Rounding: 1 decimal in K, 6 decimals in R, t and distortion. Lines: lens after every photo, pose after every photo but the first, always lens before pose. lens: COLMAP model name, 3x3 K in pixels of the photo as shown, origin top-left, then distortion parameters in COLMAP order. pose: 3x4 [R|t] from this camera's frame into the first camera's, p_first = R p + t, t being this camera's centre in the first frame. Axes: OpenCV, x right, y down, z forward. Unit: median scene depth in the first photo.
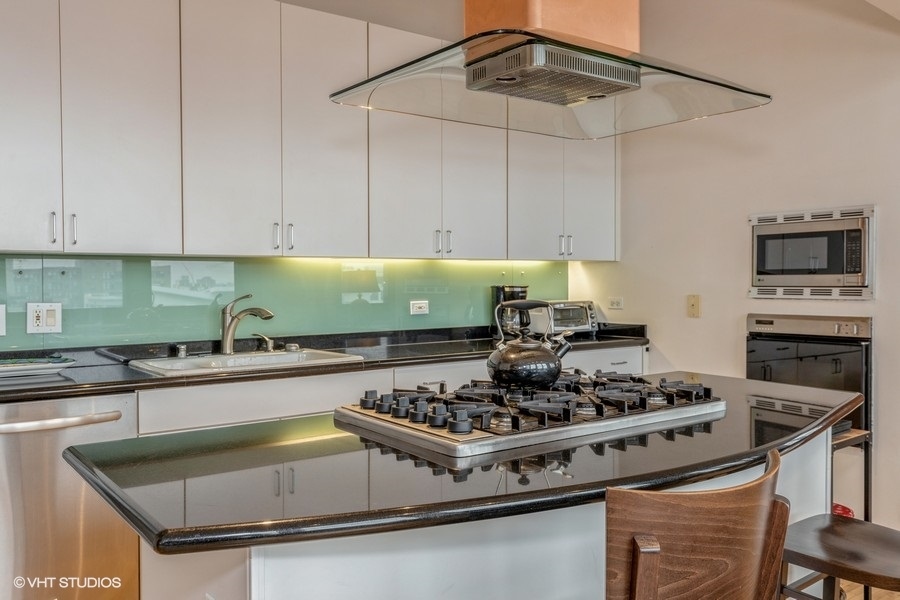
lens RADIAL K [[762.9, 0, 449.8], [0, 762.9, 299.0], [0, 0, 1]] dist [-0.001221, 0.008254]
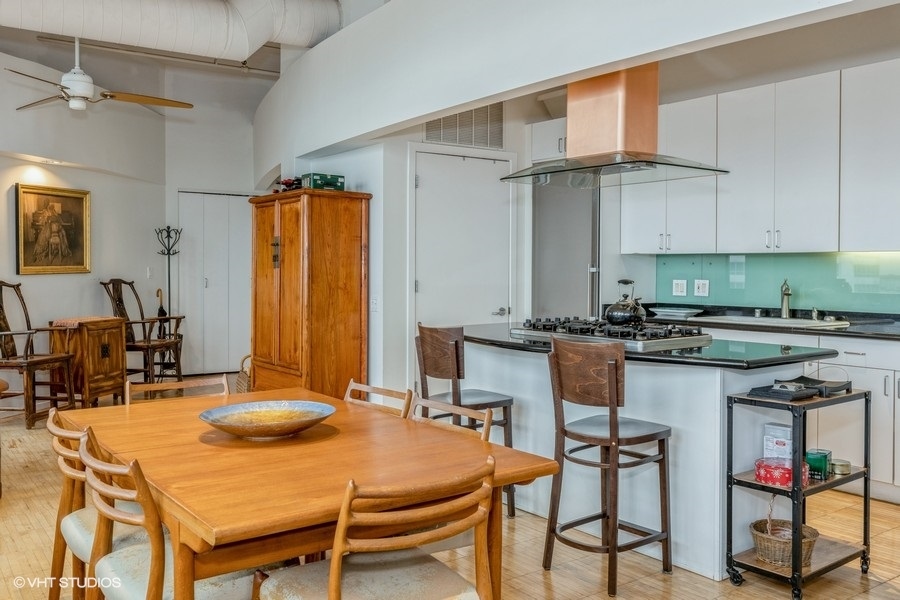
lens RADIAL K [[807.0, 0, 447.1], [0, 807.0, 278.1], [0, 0, 1]] dist [-0.002413, 0.014697]
pose [[-0.016545, 0.017776, -0.999705, 1.315866], [-0.029027, 0.999412, 0.018252, -0.016055], [0.999442, 0.029321, -0.016019, 0.369274]]
